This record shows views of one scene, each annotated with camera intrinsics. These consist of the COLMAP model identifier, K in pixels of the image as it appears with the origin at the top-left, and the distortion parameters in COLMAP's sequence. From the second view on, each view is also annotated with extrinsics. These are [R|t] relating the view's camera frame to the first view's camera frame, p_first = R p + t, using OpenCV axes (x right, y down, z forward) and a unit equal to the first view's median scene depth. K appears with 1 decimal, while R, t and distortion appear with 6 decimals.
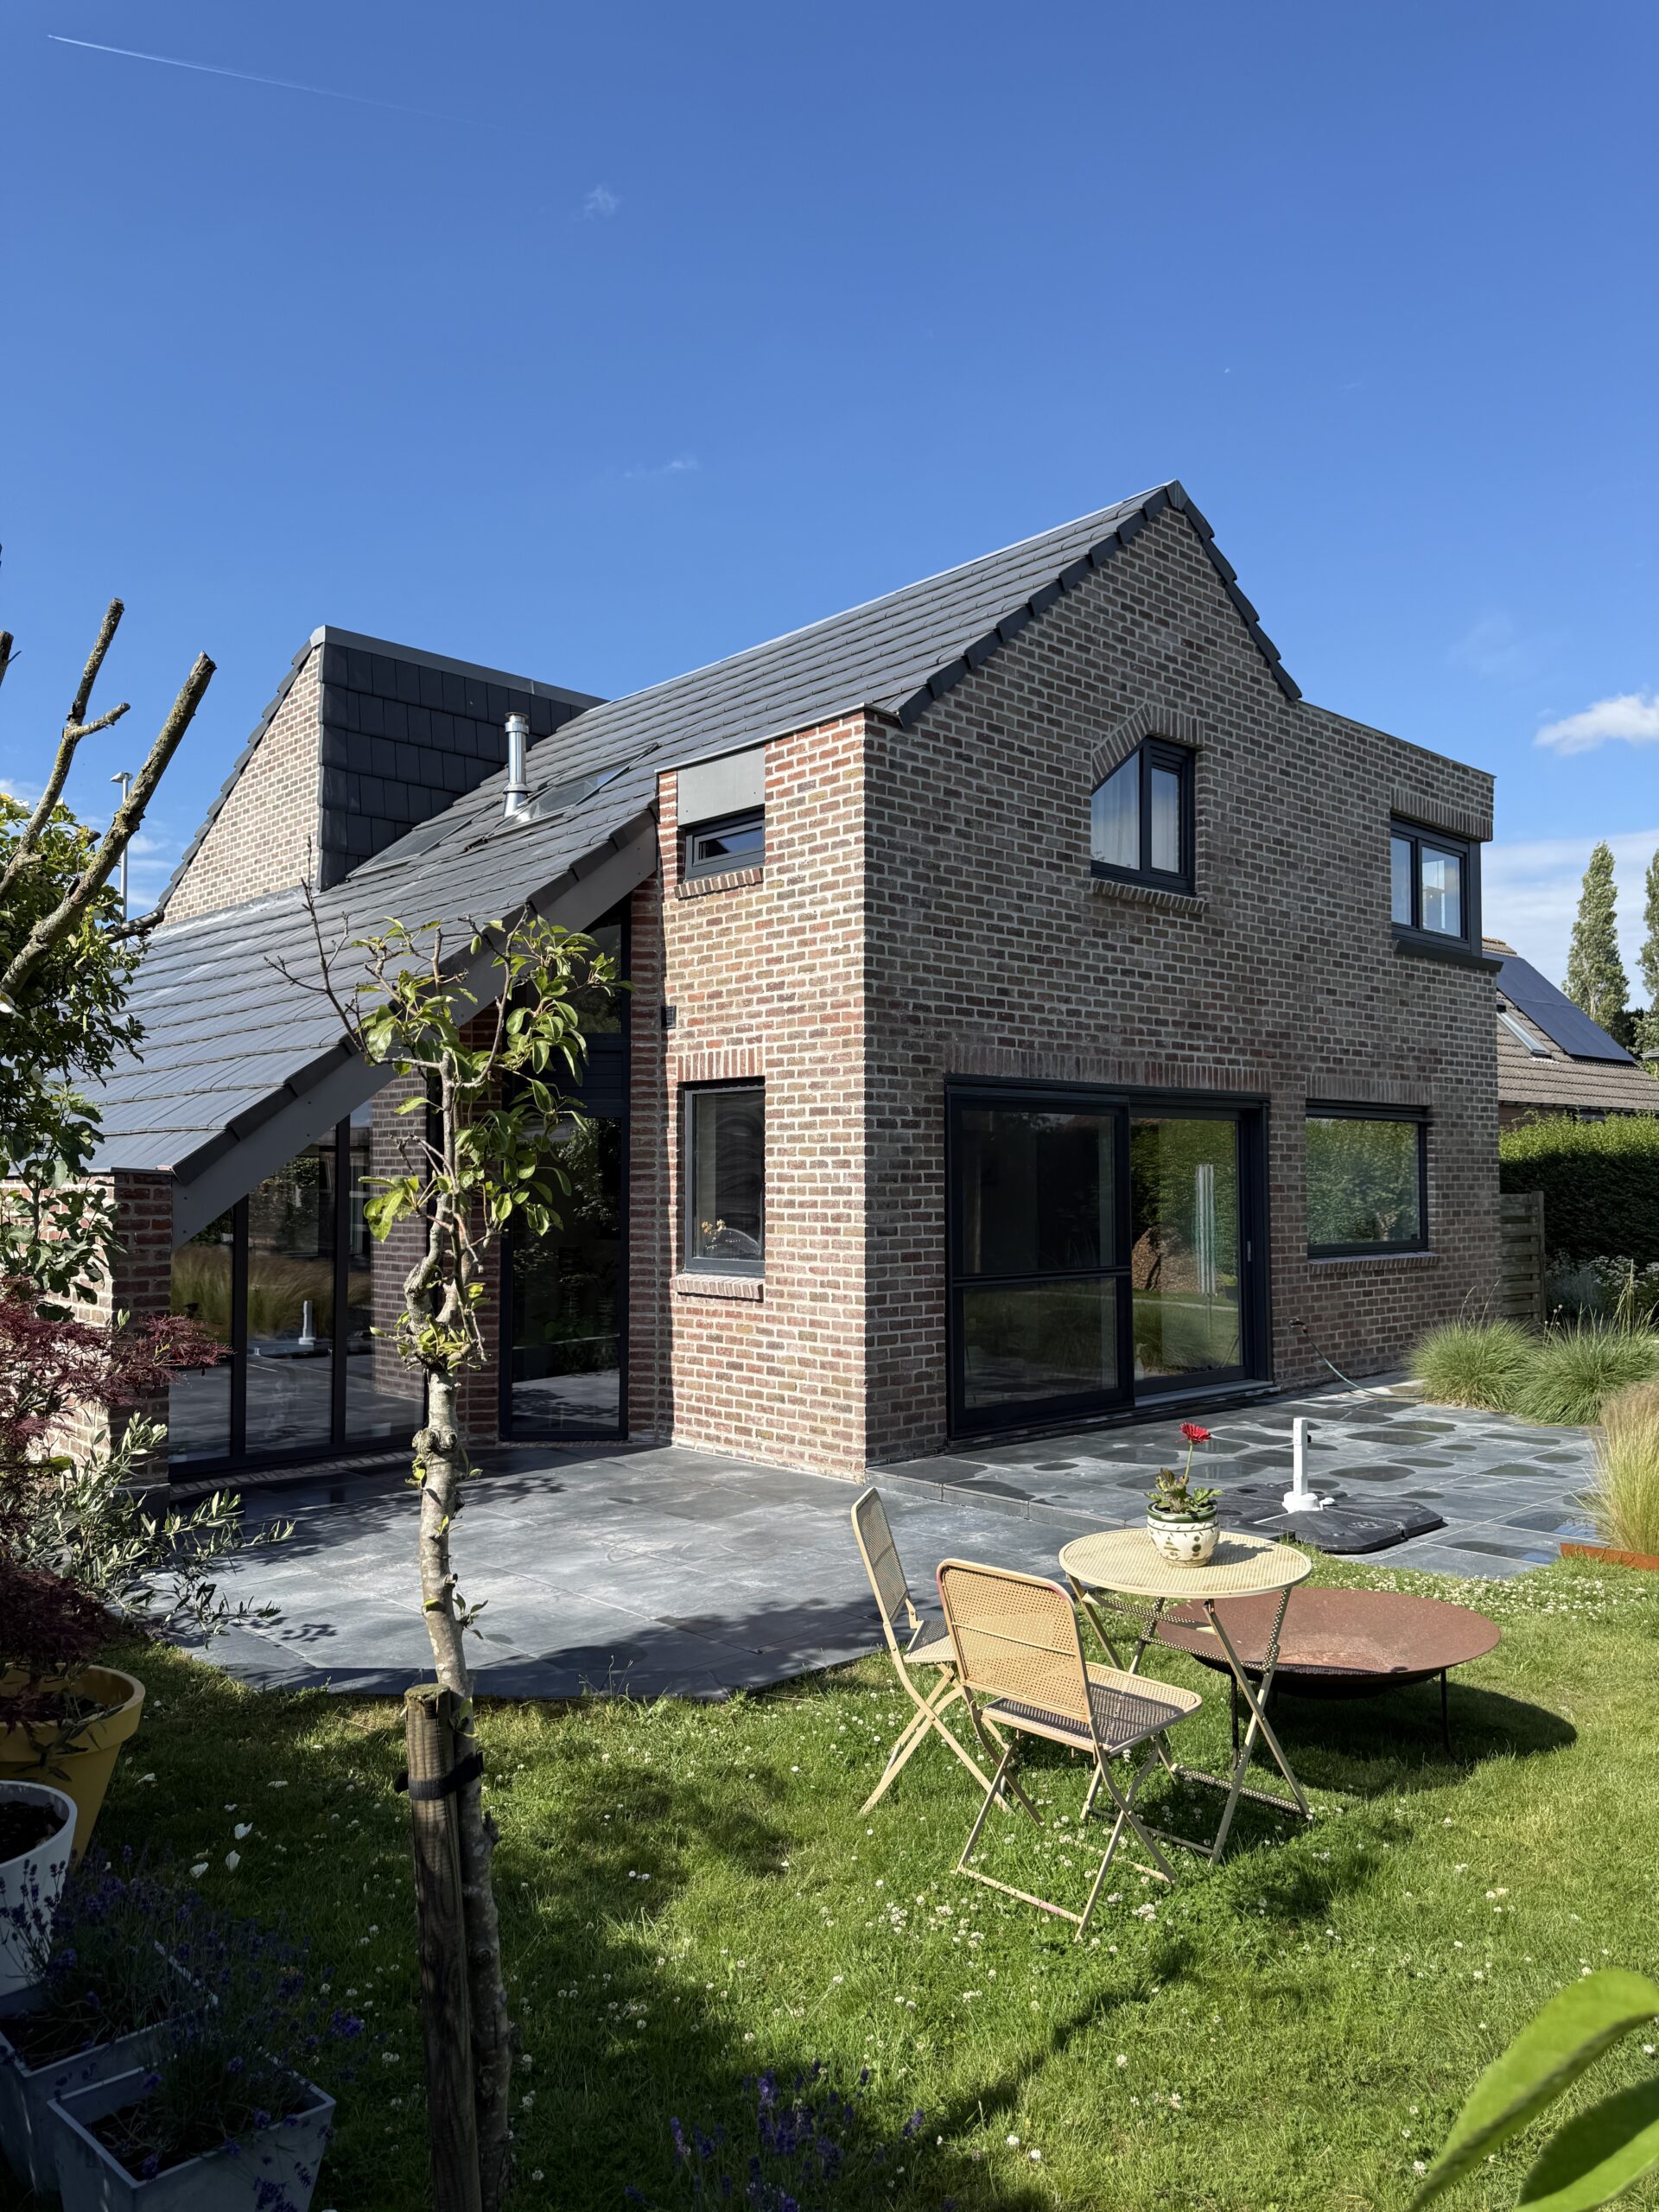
lens RADIAL K [[1545.0, 0, 829.5], [0, 1545.0, 1106.0], [0, 0, 1]] dist [0.205287, -0.415479]
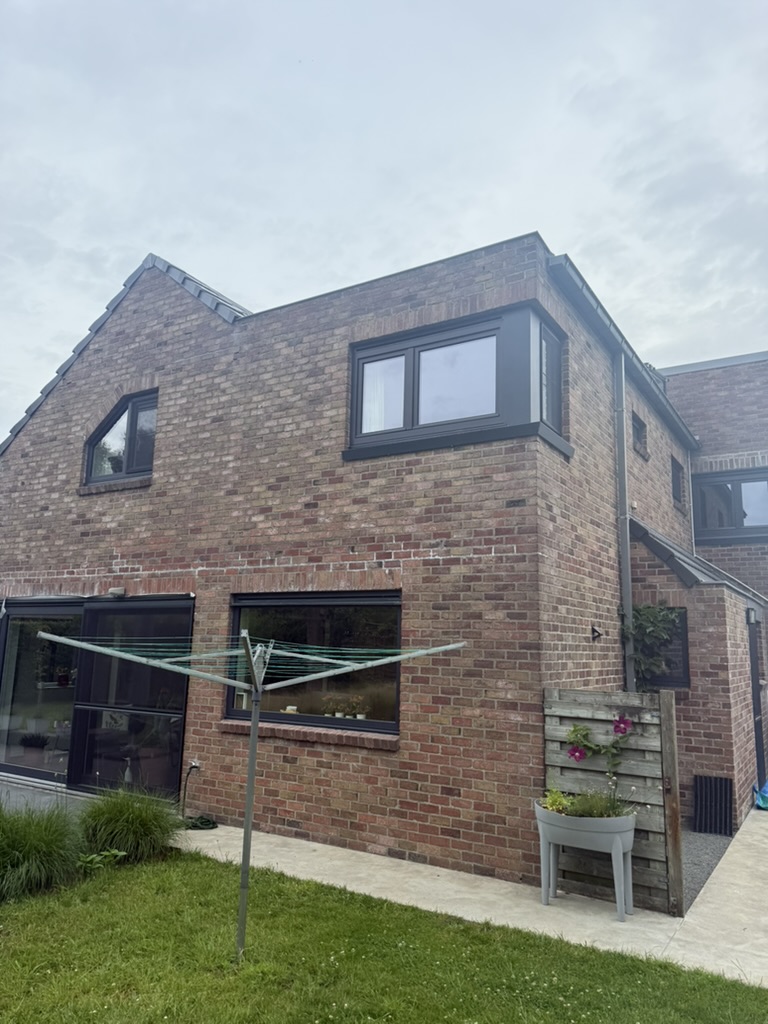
lens RADIAL K [[715.2, 0, 384.0], [0, 715.2, 512.0], [0, 0, 1]] dist [0.205287, -0.415479]
pose [[0.243876, -0.169295, -0.954916, 1.155173], [0.015188, 0.985192, -0.170784, 0.041313], [0.969688, 0.027147, 0.242836, 1.199546]]
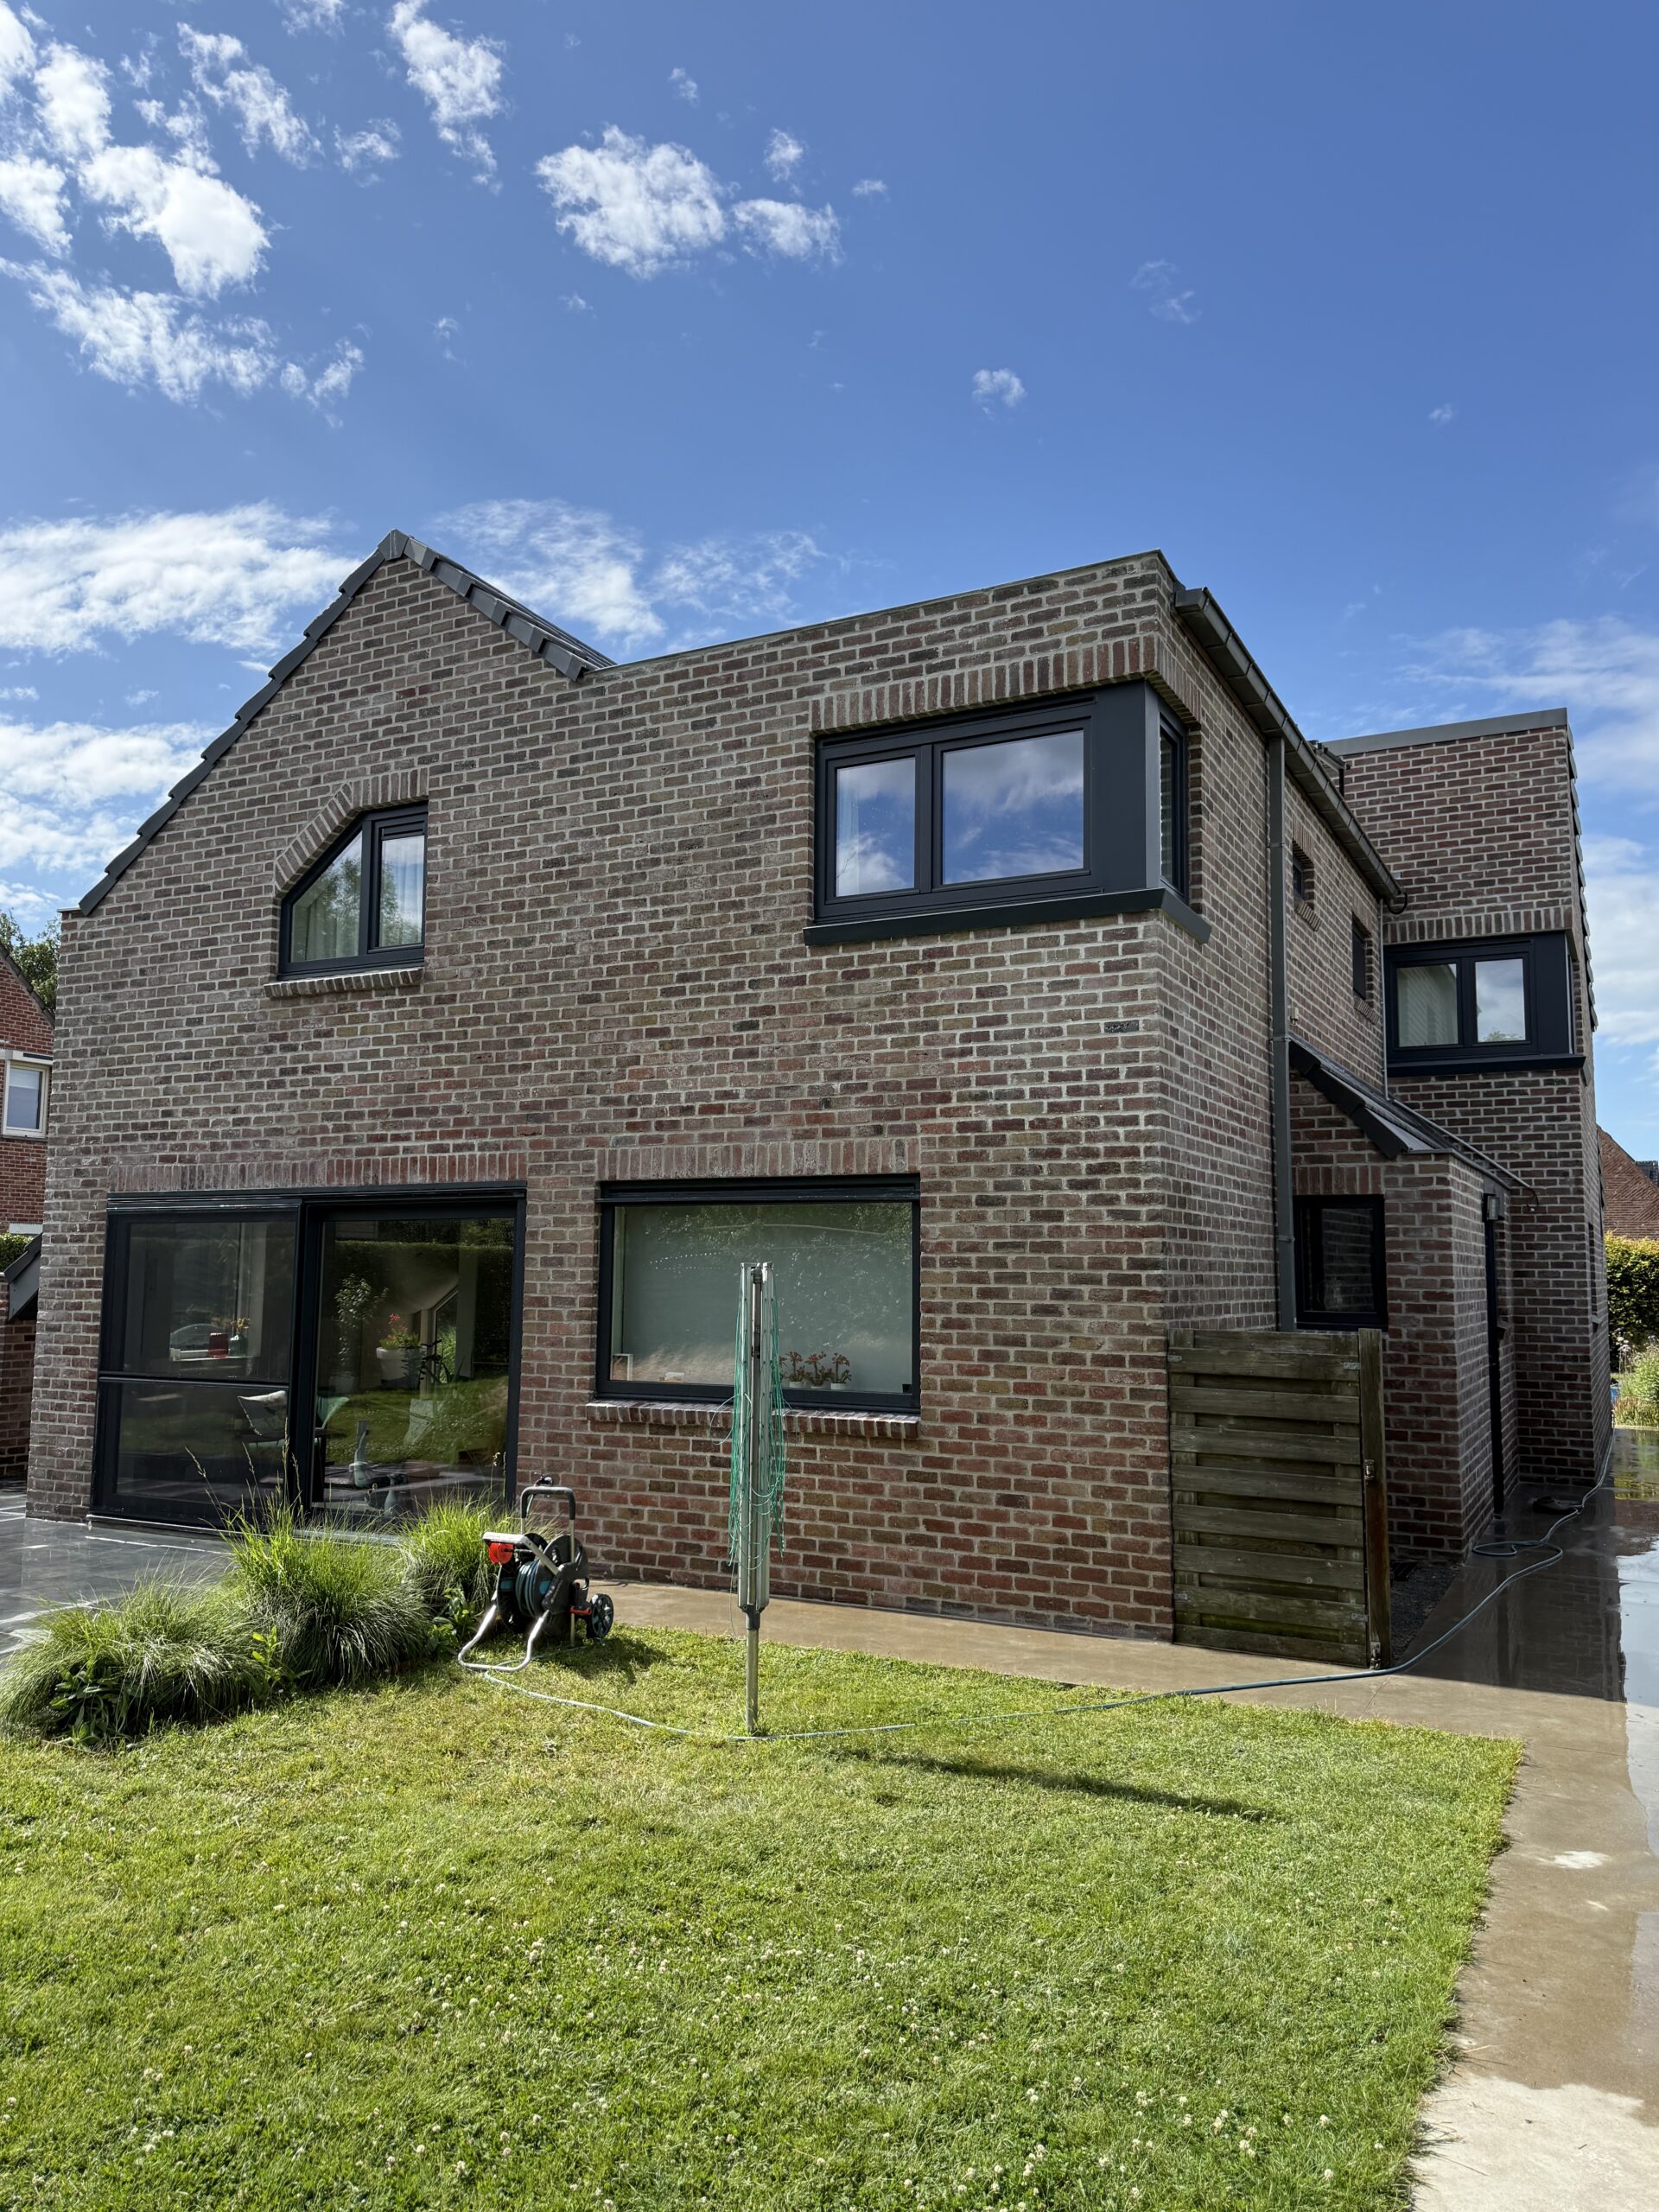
lens RADIAL K [[1545.0, 0, 829.5], [0, 1545.0, 1106.0], [0, 0, 1]] dist [0.205287, -0.415479]
pose [[0.316808, -0.100203, -0.943182, 1.286794], [0.031363, 0.994967, -0.095170, 0.040808], [0.947971, 0.000570, 0.318356, 1.068617]]
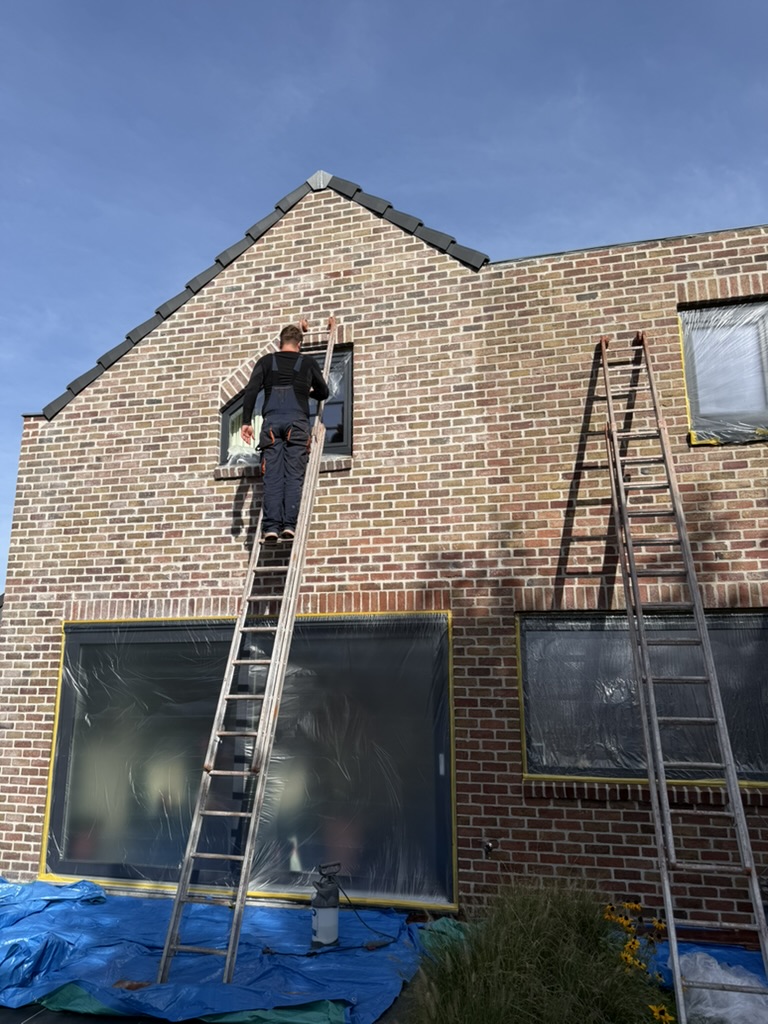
lens RADIAL K [[715.2, 0, 384.0], [0, 715.2, 512.0], [0, 0, 1]] dist [0.205287, -0.415479]
pose [[0.530388, -0.186993, -0.826875, 0.813375], [0.035991, 0.979458, -0.198412, 0.026648], [0.846991, 0.075475, 0.526222, 0.828607]]
